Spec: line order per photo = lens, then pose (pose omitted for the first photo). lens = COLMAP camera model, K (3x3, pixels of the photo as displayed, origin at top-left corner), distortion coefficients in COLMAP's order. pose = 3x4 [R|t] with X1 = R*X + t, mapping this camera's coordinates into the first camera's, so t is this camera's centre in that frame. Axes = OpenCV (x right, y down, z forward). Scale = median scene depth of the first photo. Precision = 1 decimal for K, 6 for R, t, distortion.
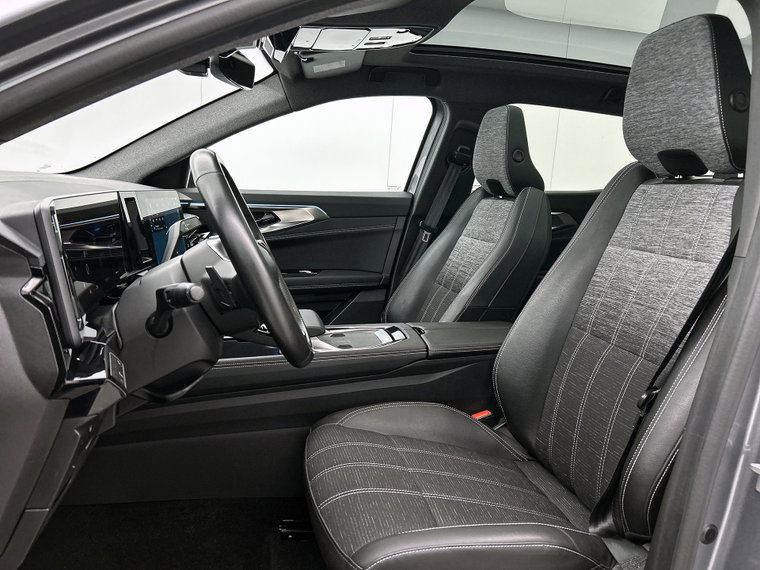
lens RADIAL K [[561.3, 0, 380.0], [0, 561.3, 285.0], [0, 0, 1]] dist [0.042926, -0.048245]
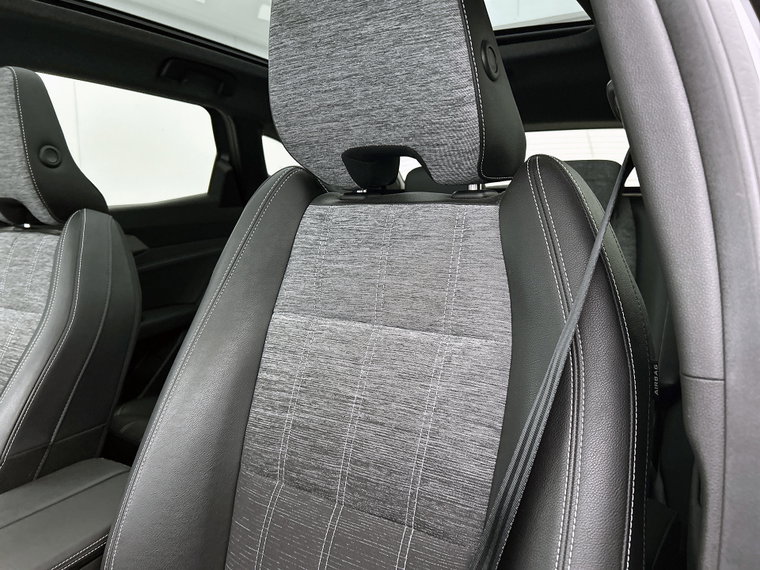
lens RADIAL K [[561.3, 0, 380.0], [0, 561.3, 285.0], [0, 0, 1]] dist [0.042926, -0.048245]
pose [[0.703846, -0.158980, 0.692334, 0.096283], [0.160999, 0.984974, 0.062502, -0.128470], [-0.691867, 0.067473, 0.718865, 0.566641]]
